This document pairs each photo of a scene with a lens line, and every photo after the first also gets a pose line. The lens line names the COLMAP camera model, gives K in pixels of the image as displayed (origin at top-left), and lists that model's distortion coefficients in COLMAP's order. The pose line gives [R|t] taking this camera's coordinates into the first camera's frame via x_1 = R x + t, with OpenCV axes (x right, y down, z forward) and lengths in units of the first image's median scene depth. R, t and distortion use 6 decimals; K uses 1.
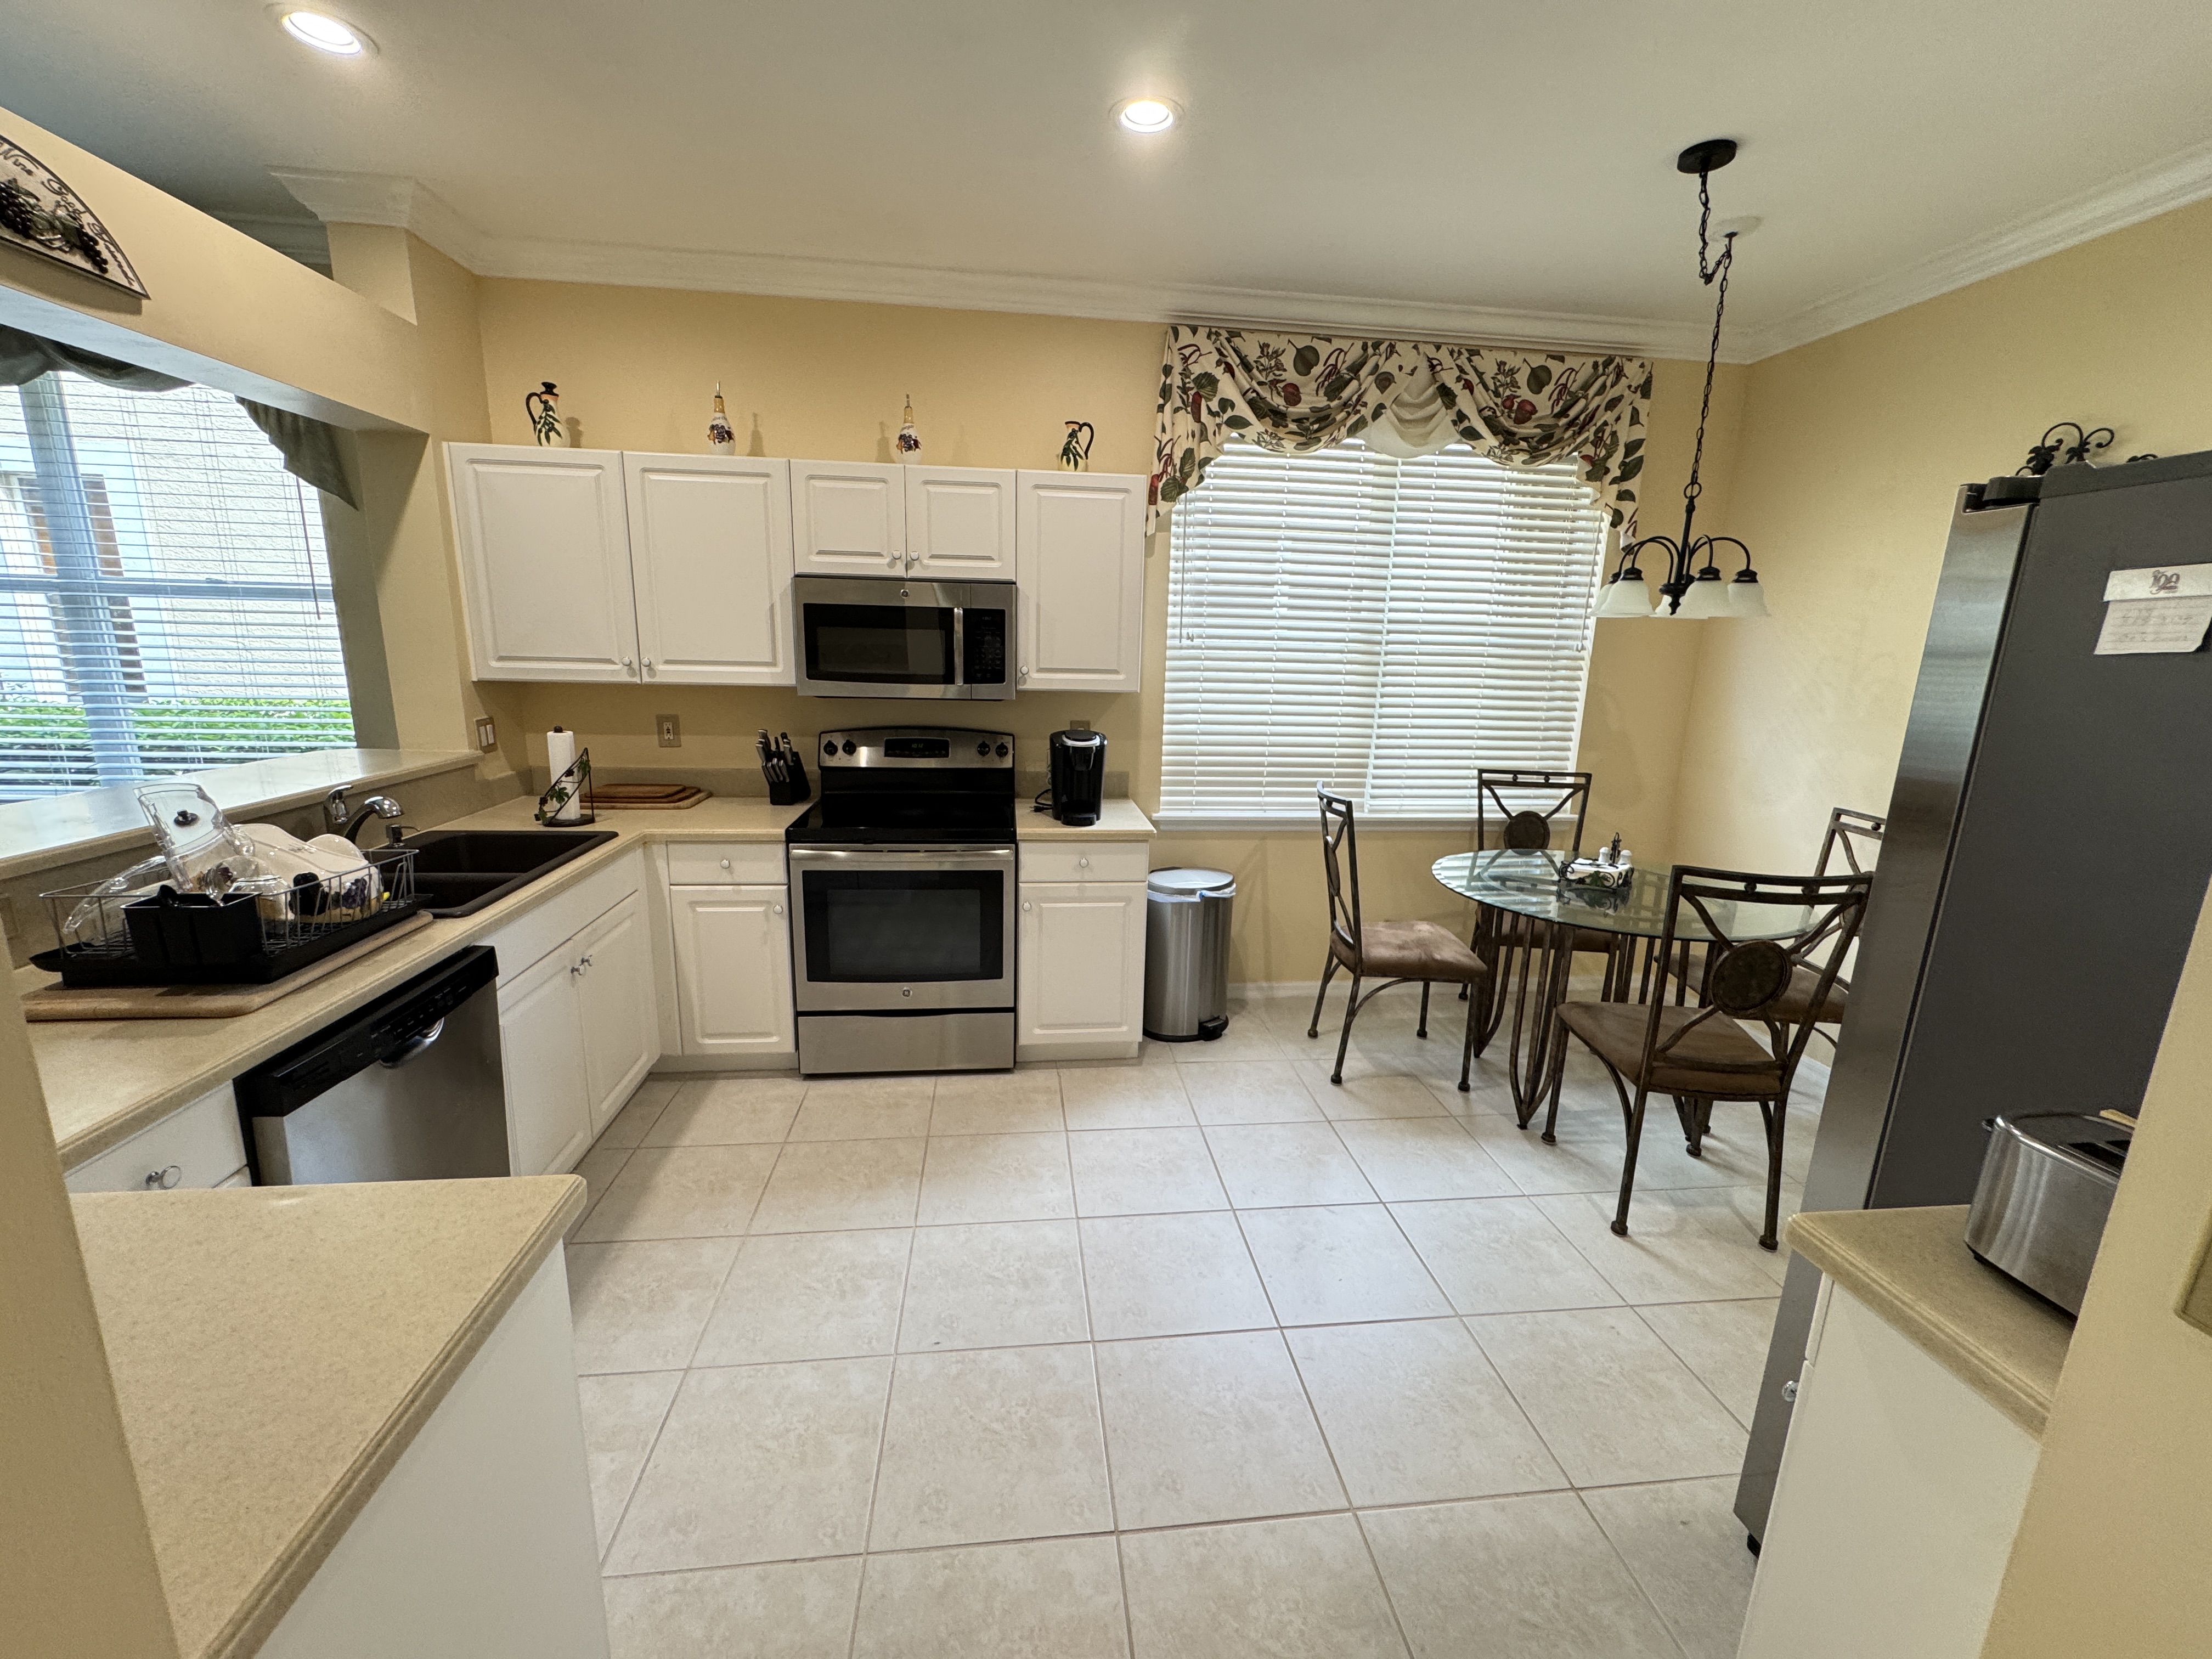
lens RADIAL K [[883.0, 0, 1101.3], [0, 883.0, 828.3], [0, 0, 1]] dist [-0.008384, -0.000451]
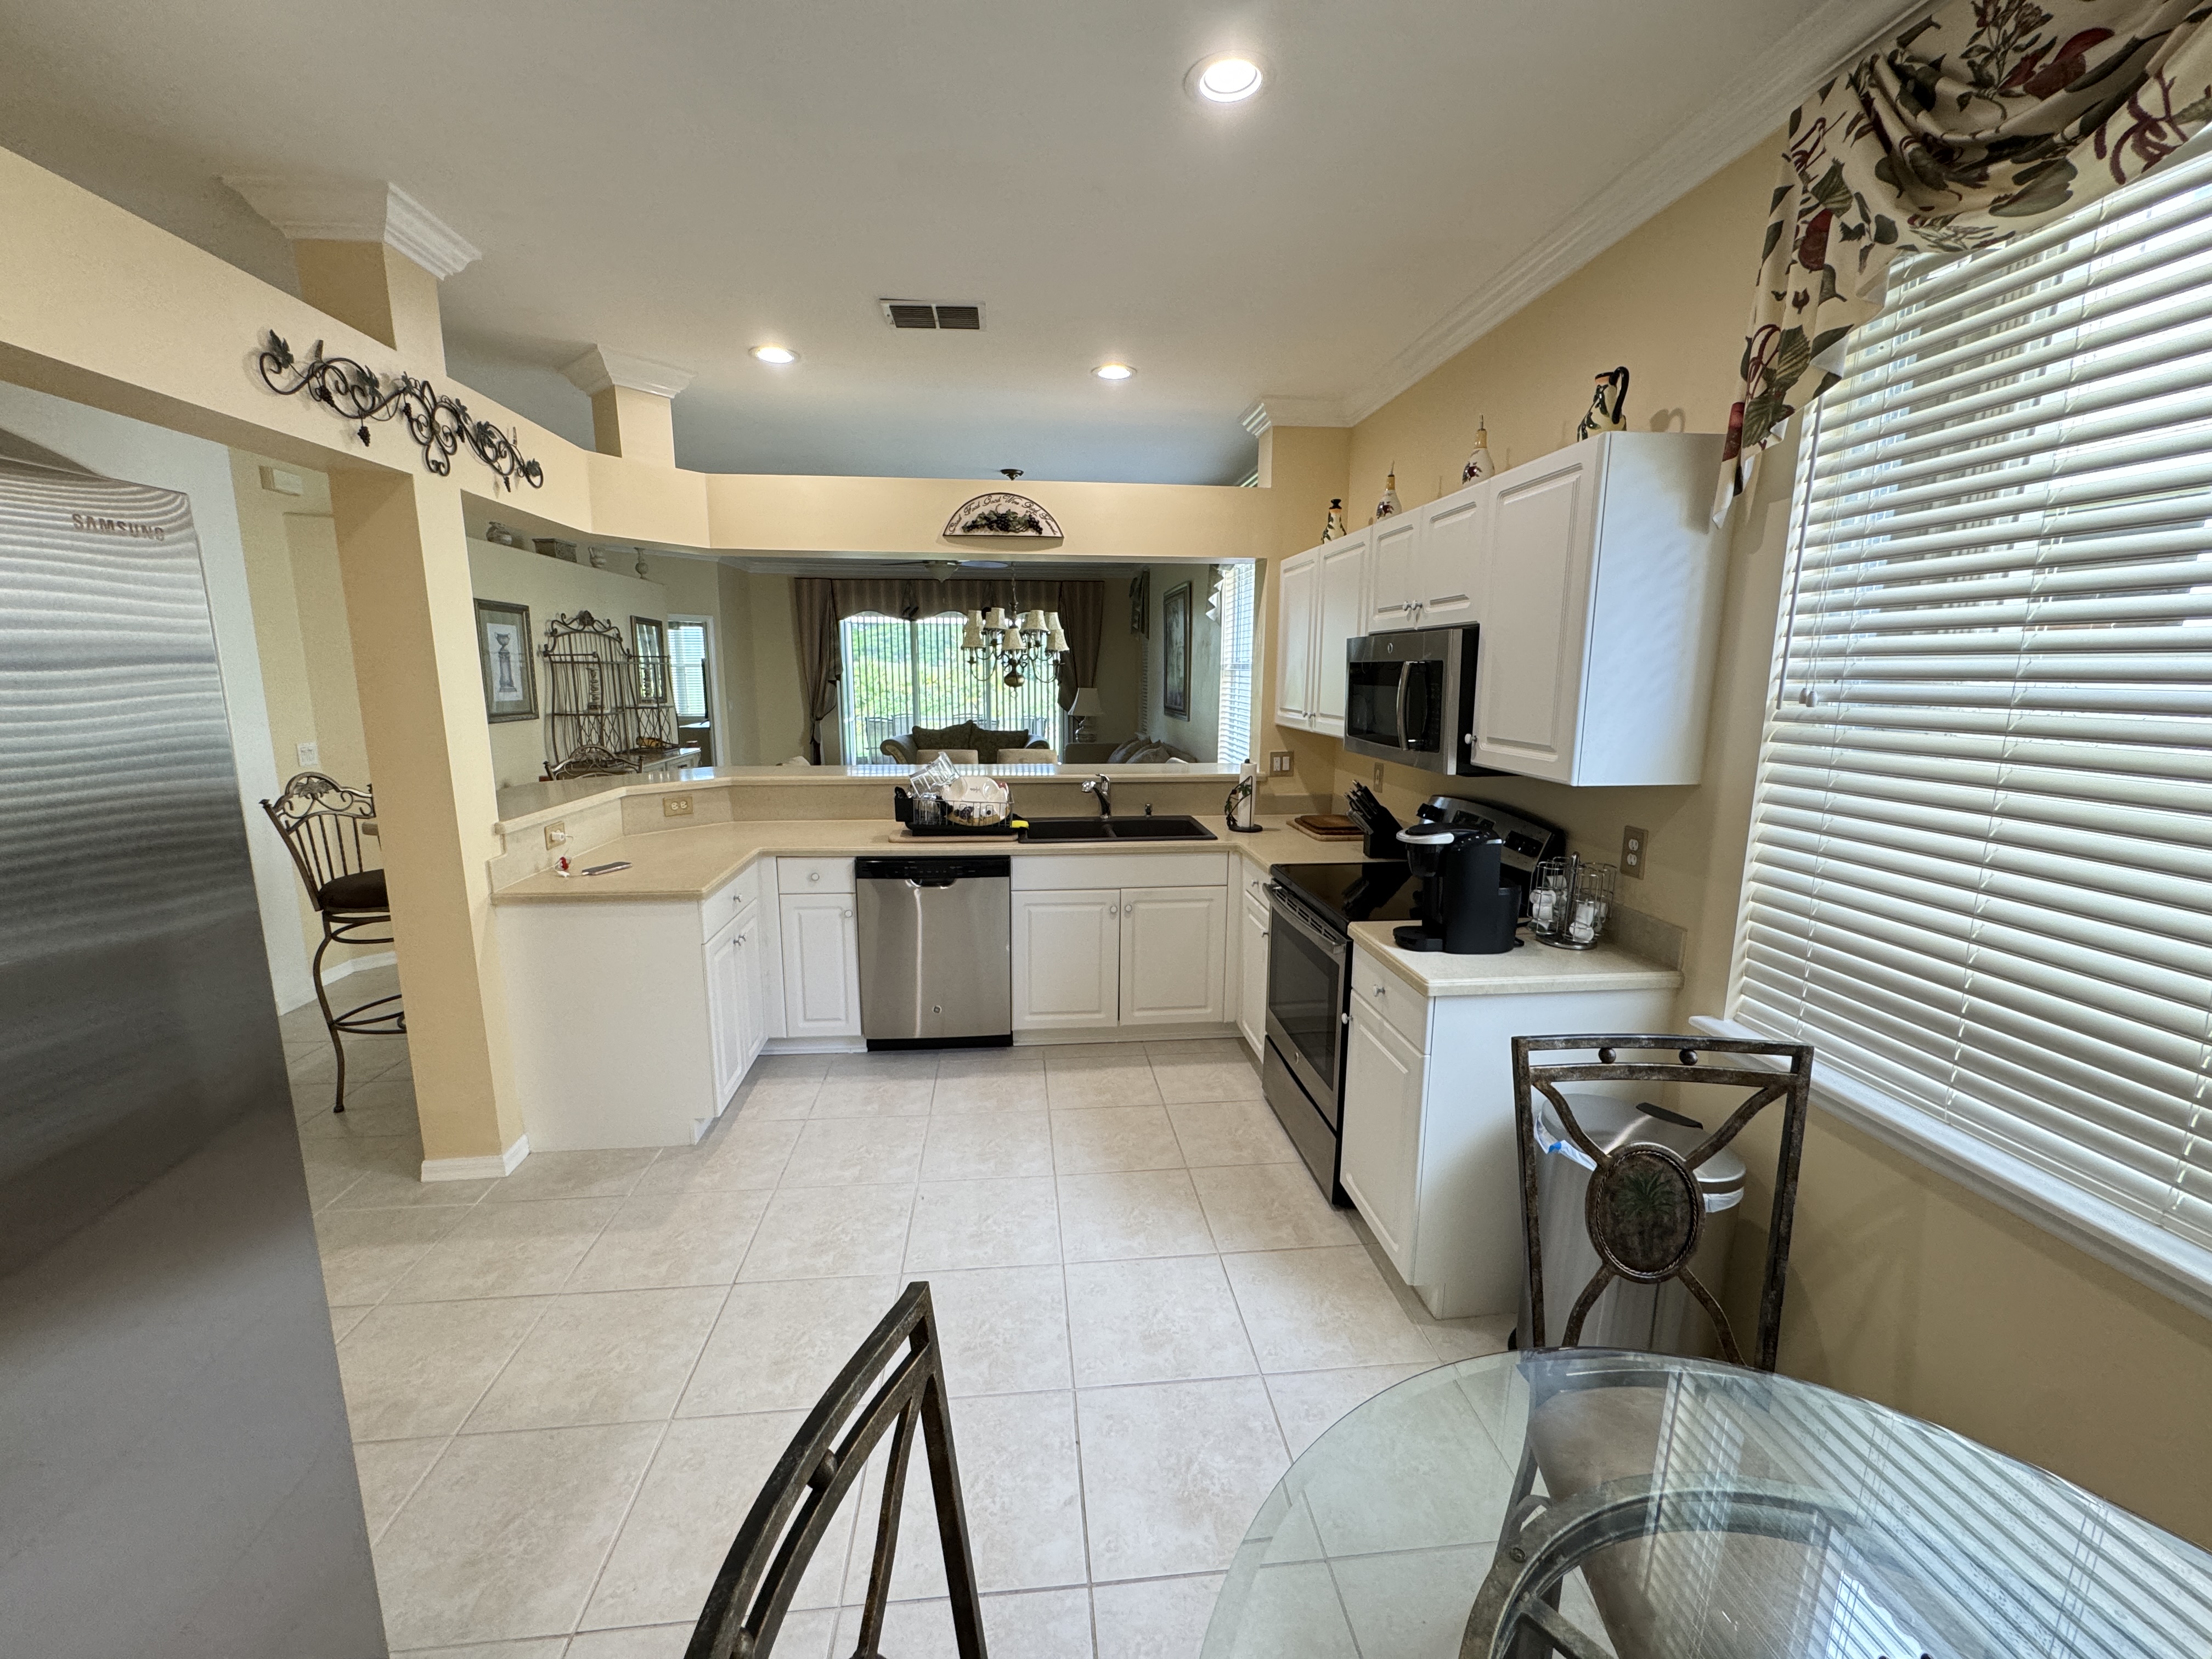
lens RADIAL K [[883.0, 0, 1107.3], [0, 883.0, 824.5], [0, 0, 1]] dist [-0.008384, -0.000451]
pose [[-0.009210, 0.146601, -0.989153, 0.691745], [-0.215425, 0.965676, 0.145127, -0.154462], [0.976477, 0.214424, 0.022688, 0.711644]]
